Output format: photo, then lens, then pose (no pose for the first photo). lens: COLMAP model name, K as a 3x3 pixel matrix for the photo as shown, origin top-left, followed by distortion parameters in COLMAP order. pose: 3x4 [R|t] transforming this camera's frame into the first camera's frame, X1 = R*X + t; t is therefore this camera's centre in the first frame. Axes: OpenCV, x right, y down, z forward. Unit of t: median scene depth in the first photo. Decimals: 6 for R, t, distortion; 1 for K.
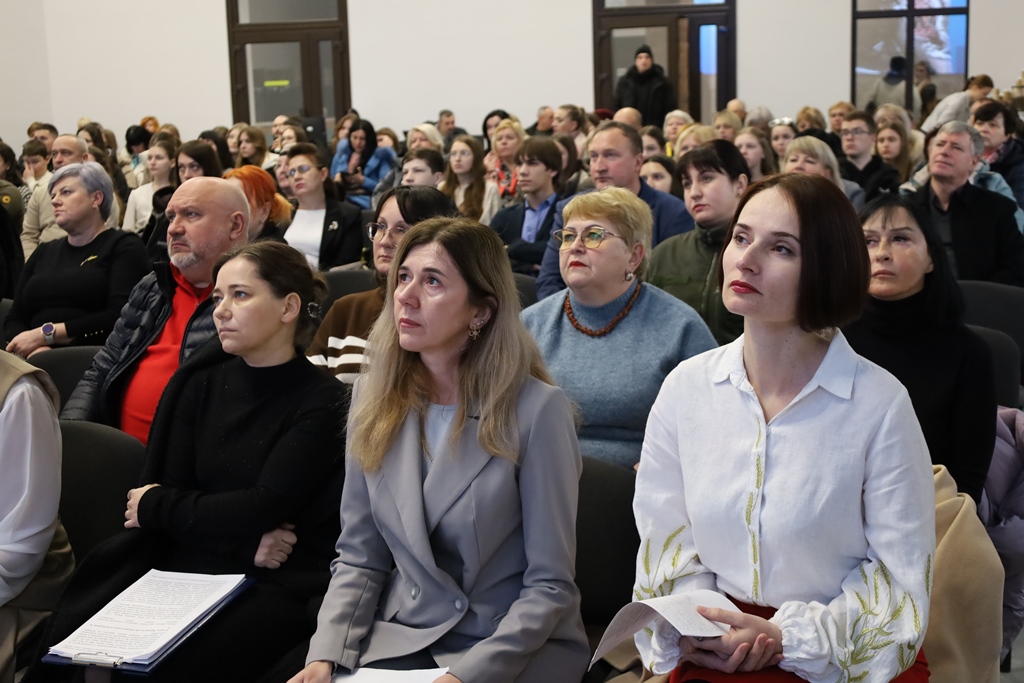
lens RADIAL K [[1488.9, 0, 511.1], [0, 1488.9, 341.2], [0, 0, 1]] dist [-0.010948, 0.000000]
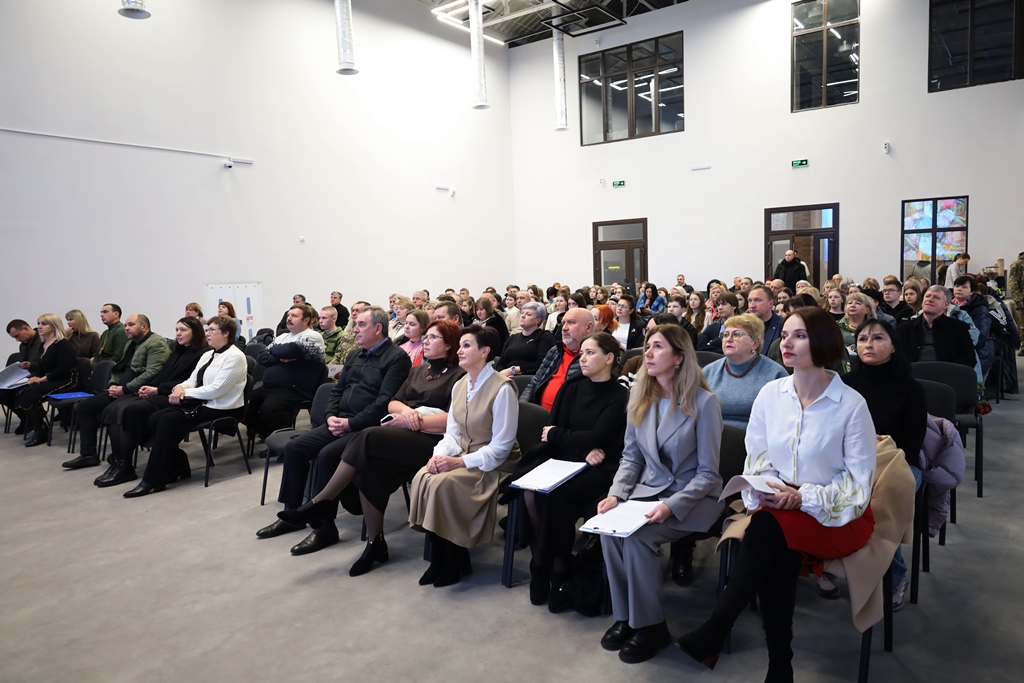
lens RADIAL K [[708.4, 0, 513.3], [0, 708.4, 346.0], [0, 0, 1]] dist [0.021306, 0.003382]
pose [[0.955879, 0.026898, -0.292525, 0.039563], [-0.044325, 0.997604, -0.053110, 0.021123], [0.290396, 0.063733, 0.954782, -0.158250]]
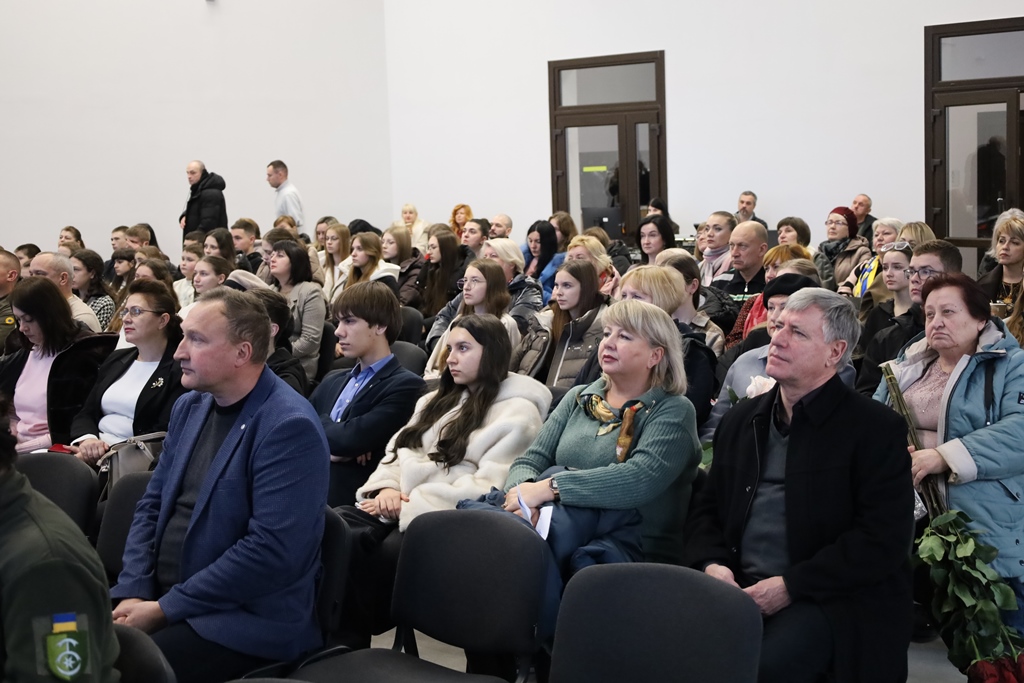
lens RADIAL K [[1488.9, 0, 511.9], [0, 1488.9, 341.7], [0, 0, 1]] dist [-0.010948, 0.000000]
pose [[0.920370, 0.042312, -0.388753, 0.599438], [-0.057411, 0.997977, -0.027299, -0.138191], [0.386812, 0.047444, 0.920937, 0.476912]]
